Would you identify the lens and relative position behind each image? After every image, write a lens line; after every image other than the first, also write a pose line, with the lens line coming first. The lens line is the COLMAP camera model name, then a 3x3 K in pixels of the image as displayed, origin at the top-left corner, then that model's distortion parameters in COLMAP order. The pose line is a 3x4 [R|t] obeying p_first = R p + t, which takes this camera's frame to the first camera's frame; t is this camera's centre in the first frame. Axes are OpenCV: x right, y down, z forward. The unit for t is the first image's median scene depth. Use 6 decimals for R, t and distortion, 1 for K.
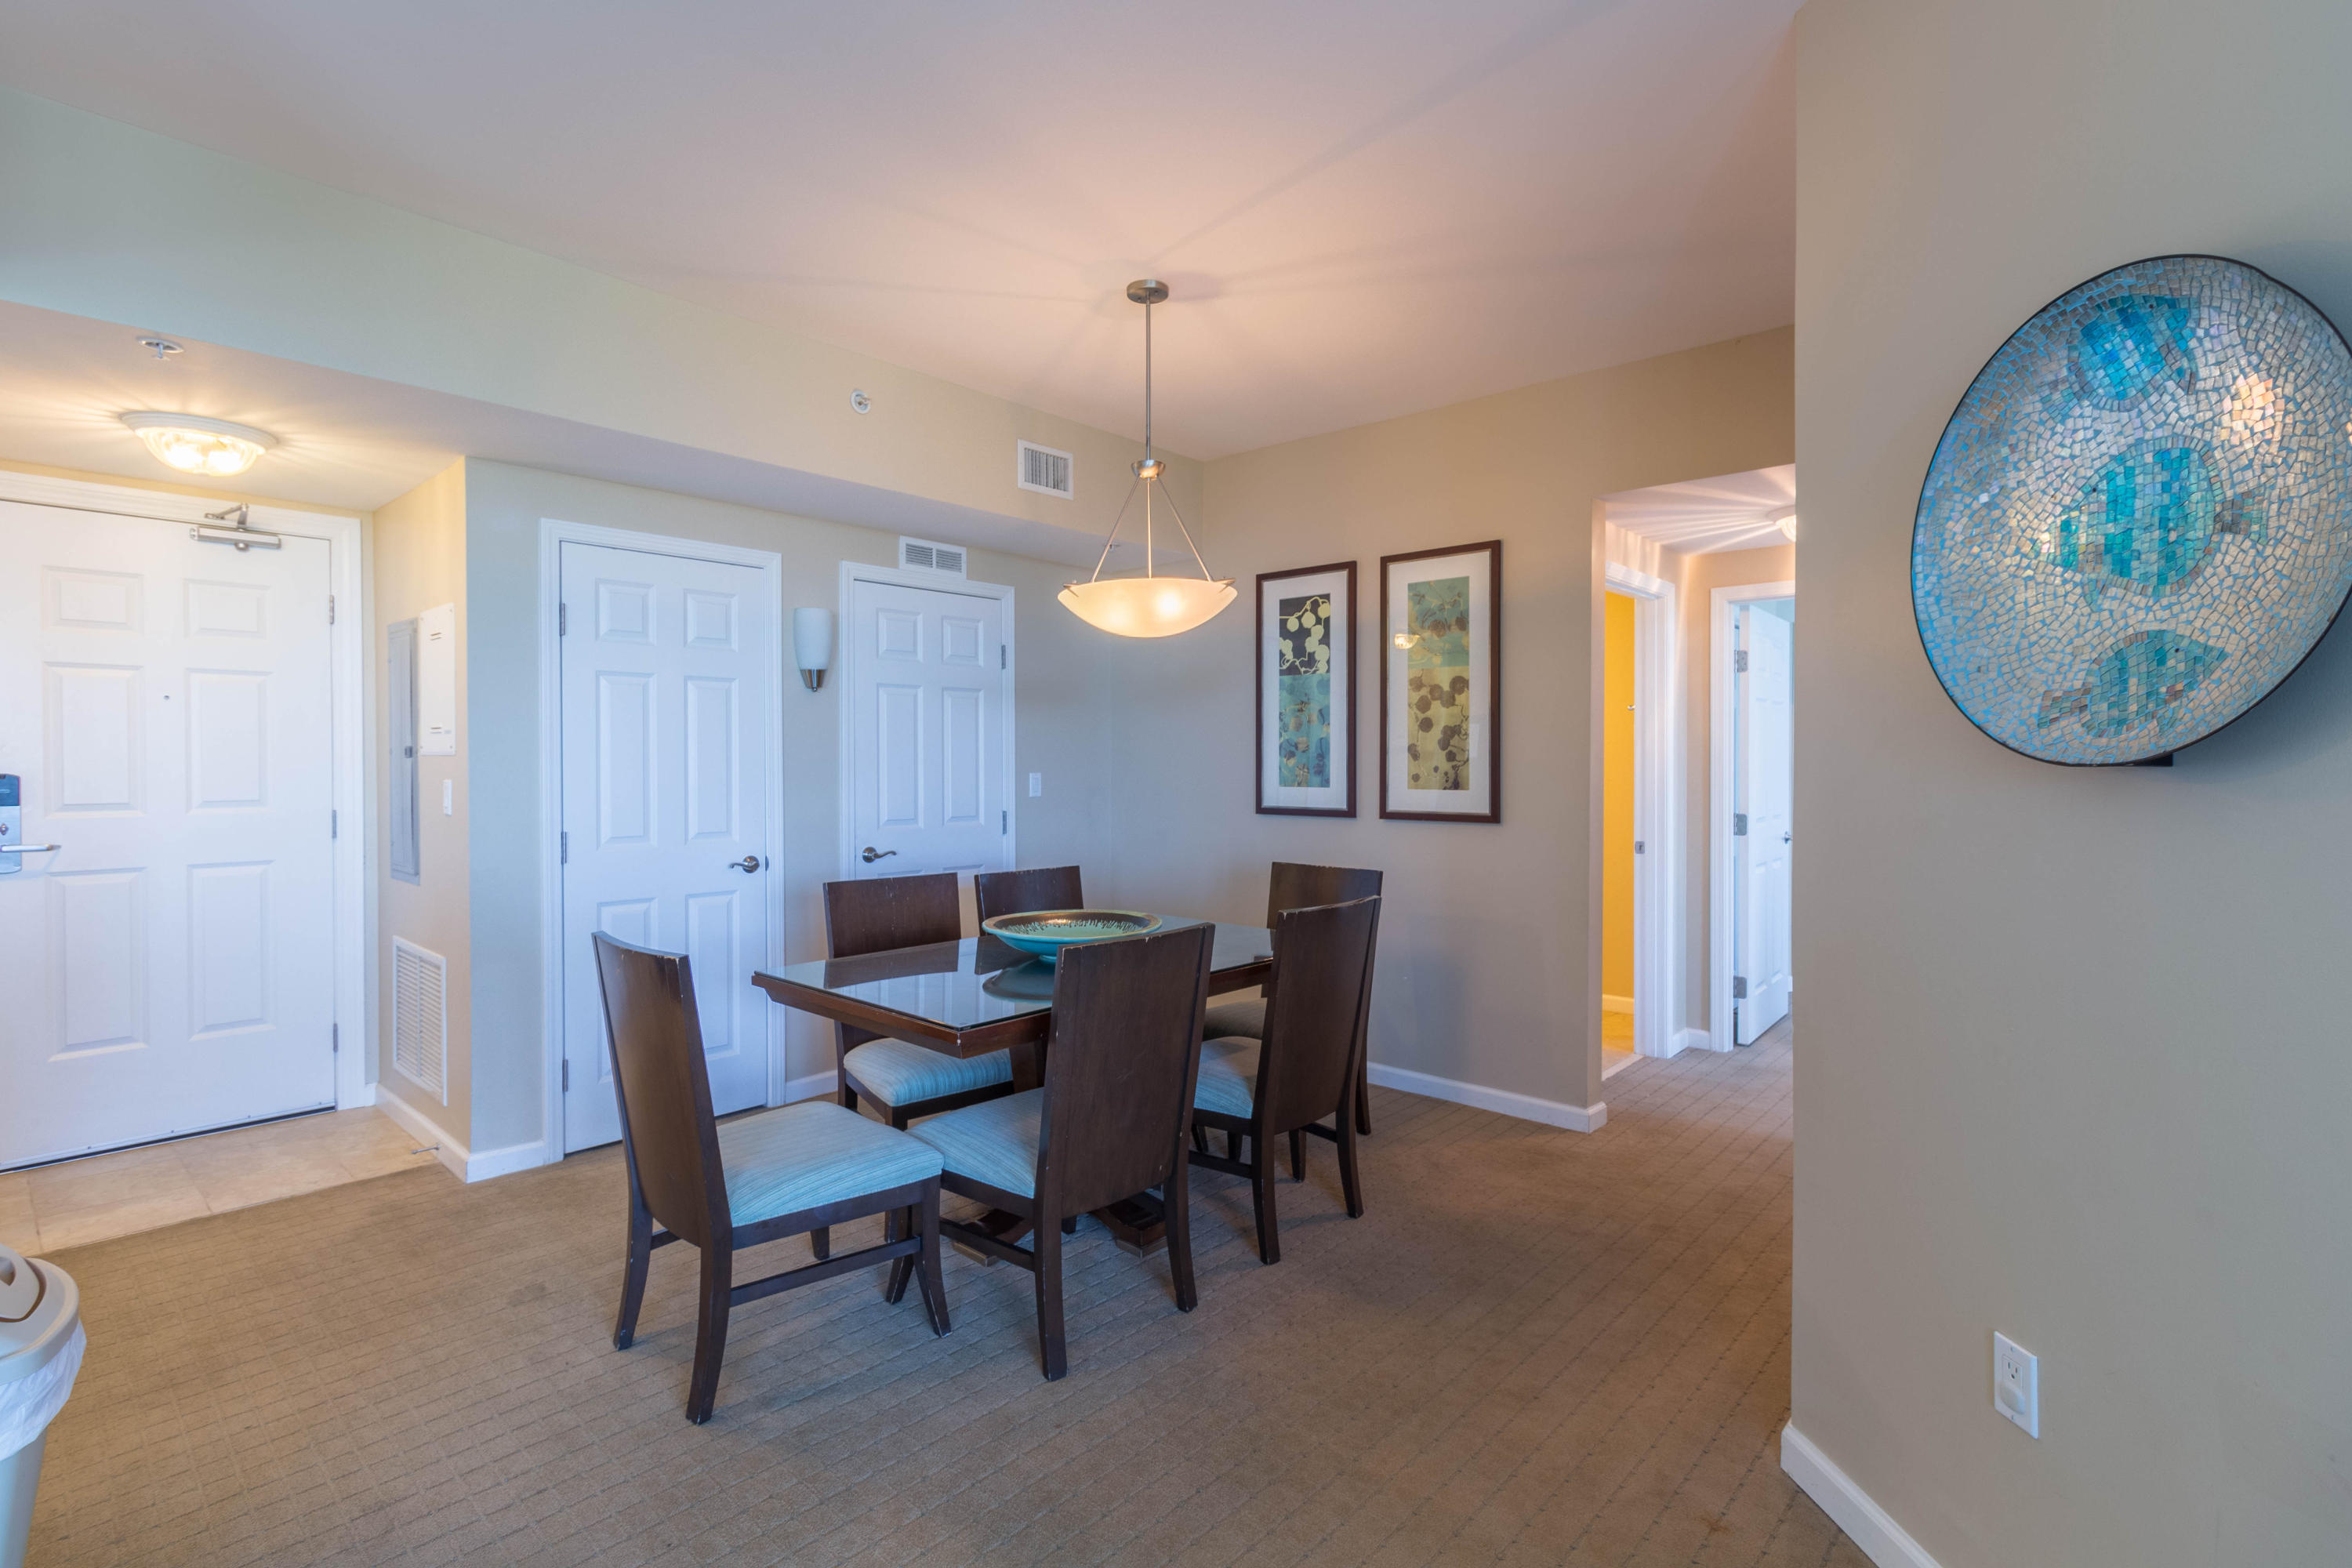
lens RADIAL K [[1086.5, 0, 1175.1], [0, 1086.5, 772.3], [0, 0, 1]] dist [0.003392, 0.000691]
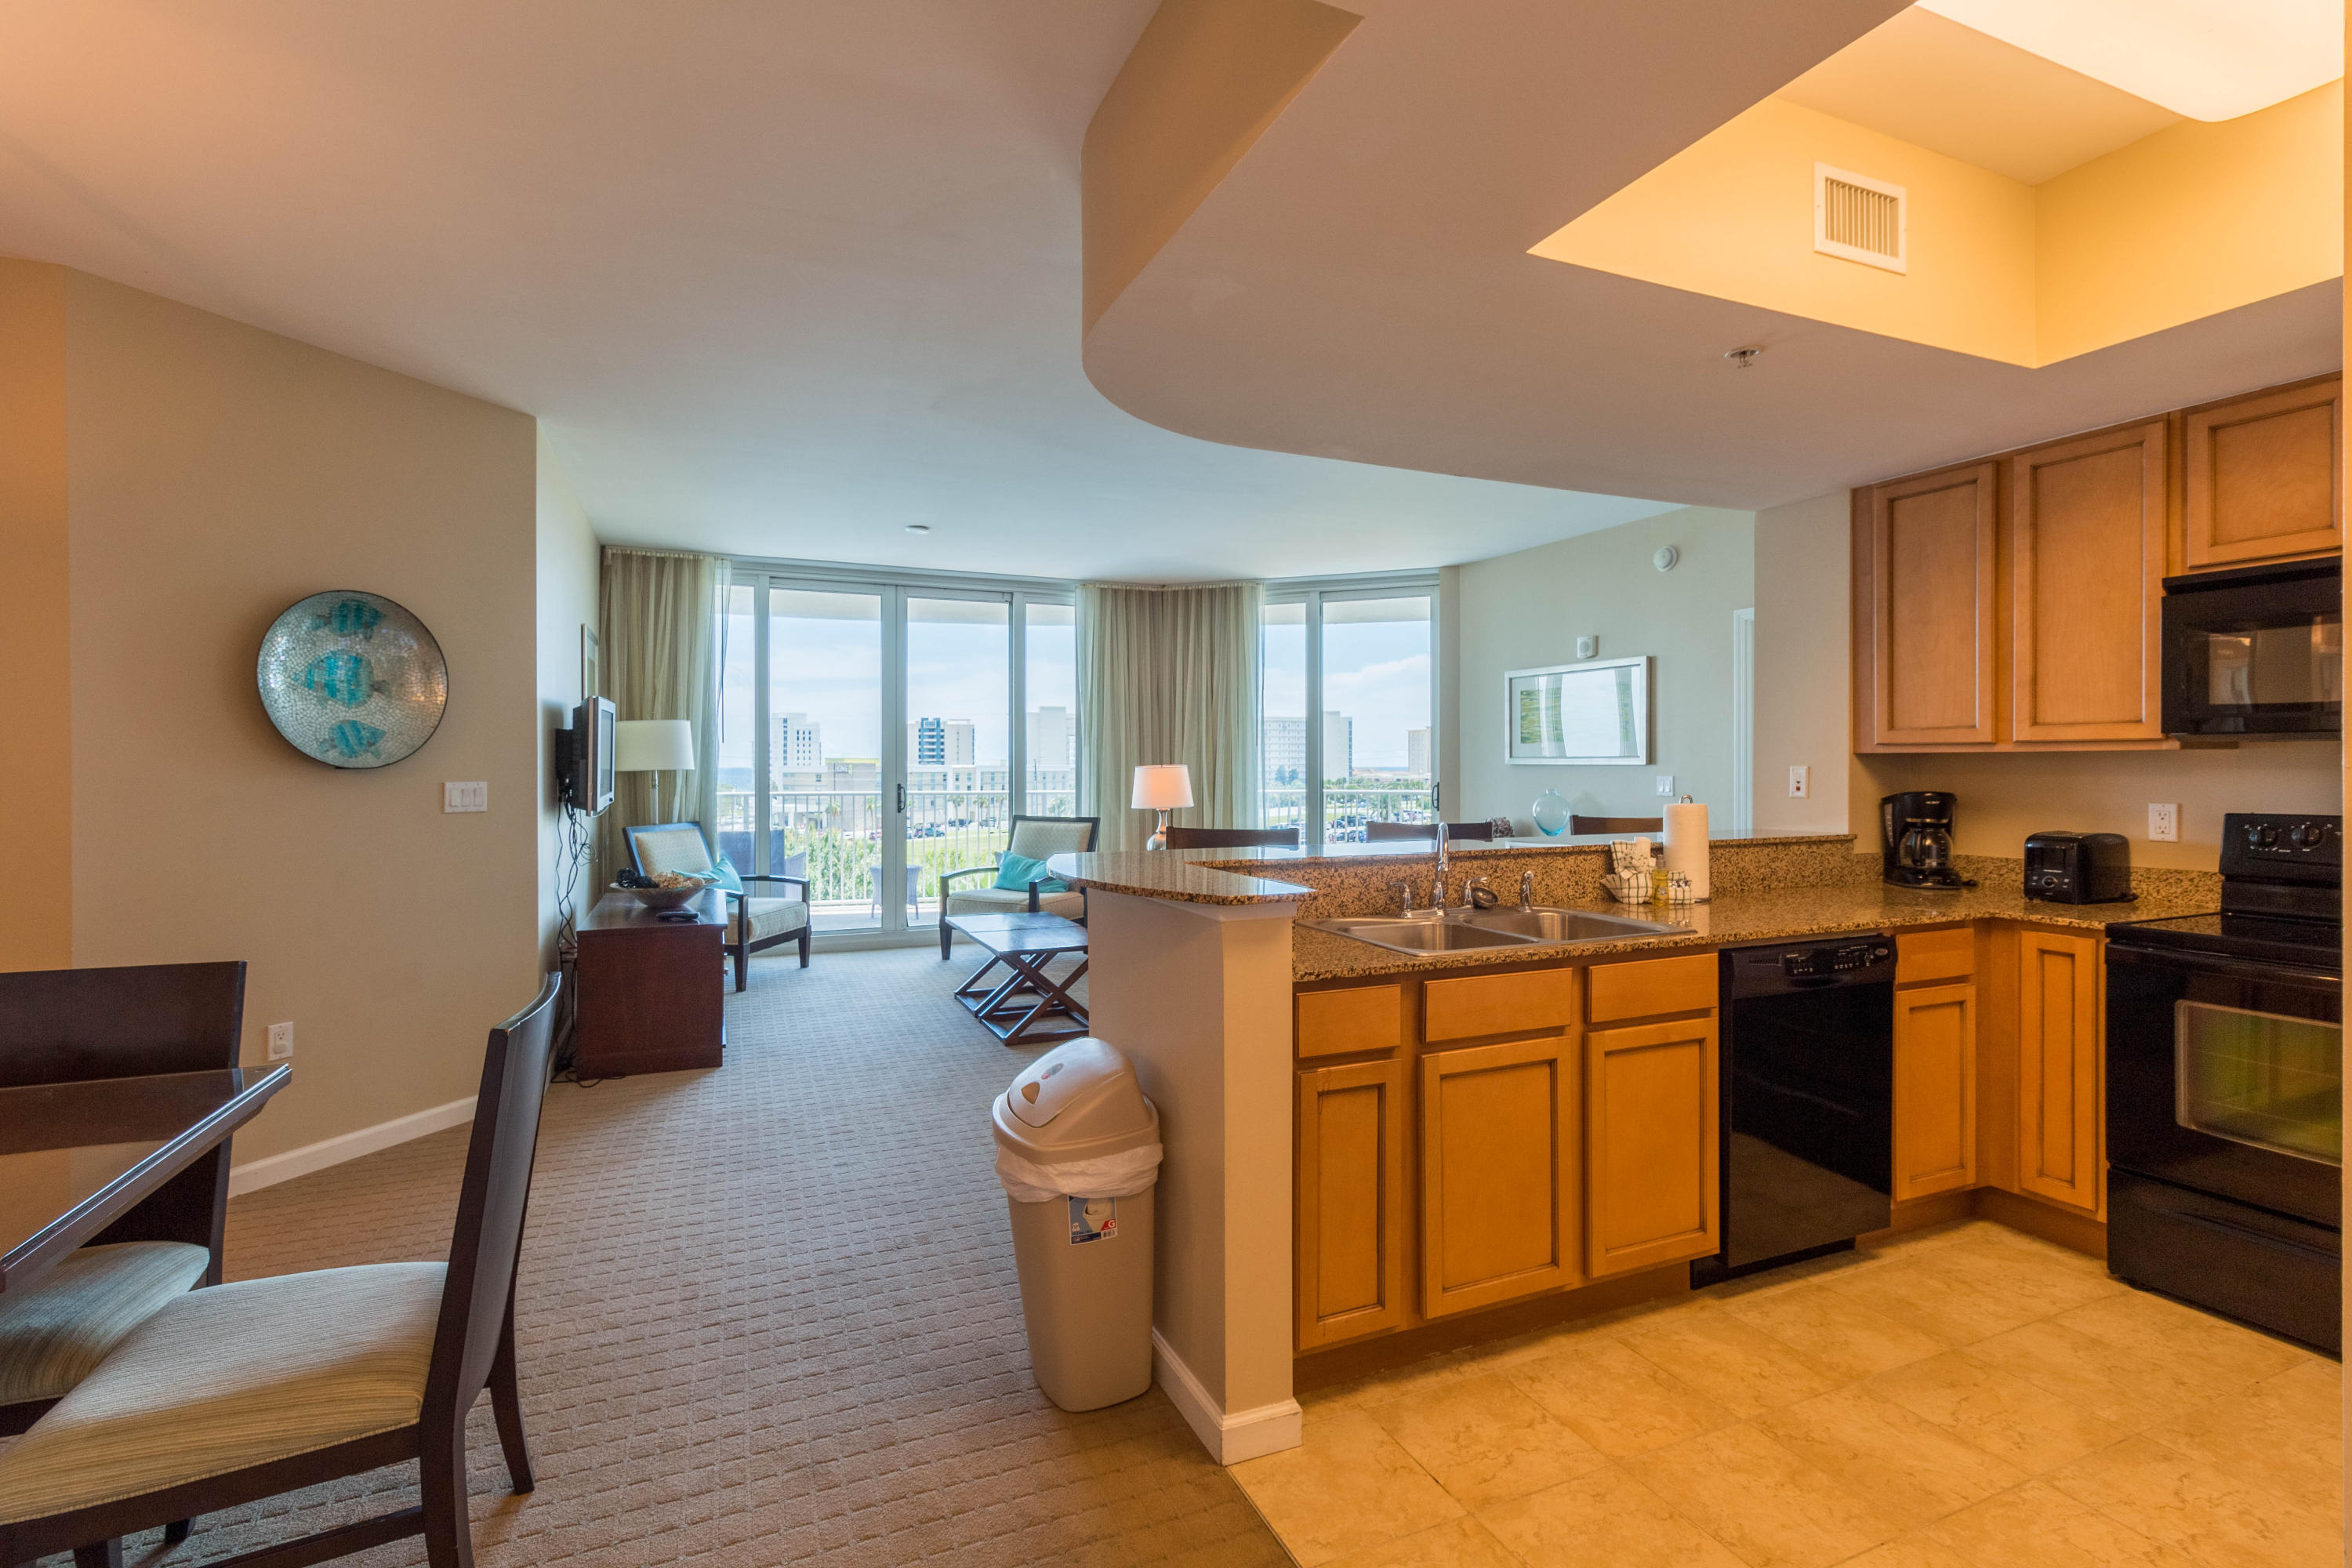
lens RADIAL K [[1086.5, 0, 1175.1], [0, 1086.5, 772.3], [0, 0, 1]] dist [0.003392, 0.000691]
pose [[-0.903593, -0.002360, 0.428385, -0.677471], [0.004958, 0.999860, 0.015966, -0.009700], [-0.428363, 0.016550, -0.903455, 0.805630]]
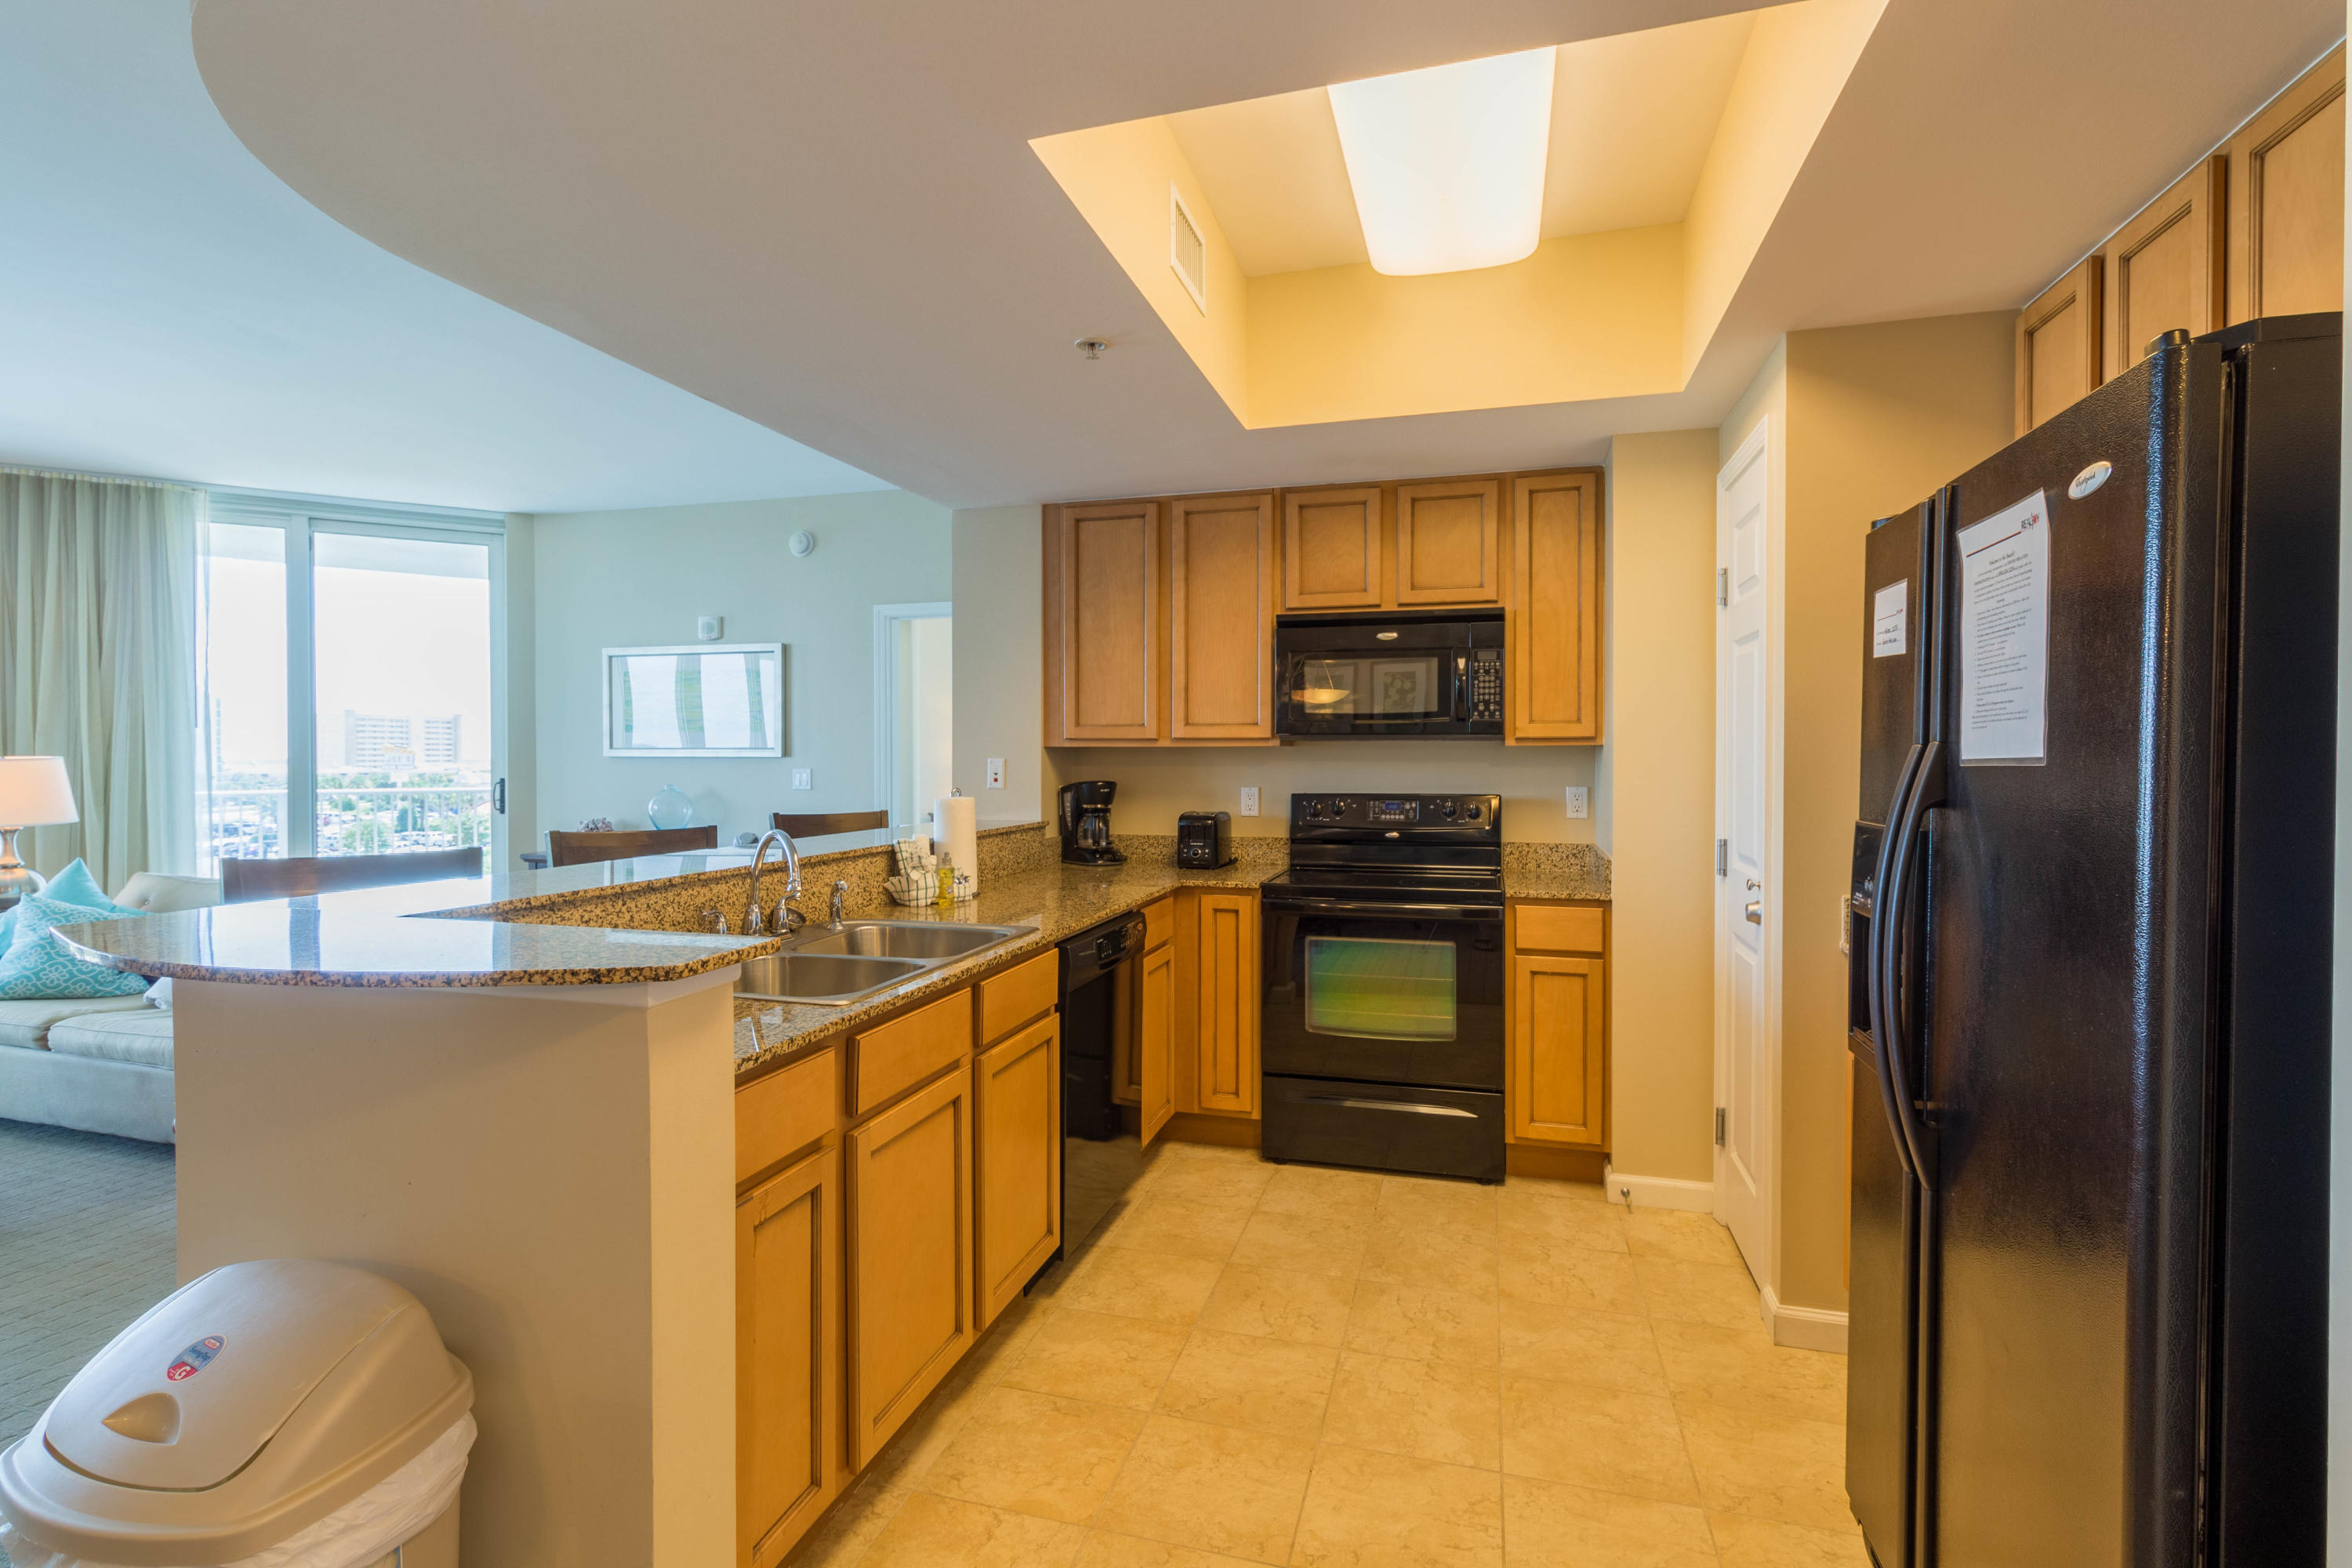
lens RADIAL K [[1086.5, 0, 1175.1], [0, 1086.5, 772.3], [0, 0, 1]] dist [0.003392, 0.000691]
pose [[-0.904965, 0.004665, -0.425460, -0.494862], [-0.005337, 0.999737, 0.022313, -0.007934], [0.425452, 0.022463, -0.904702, 0.694802]]
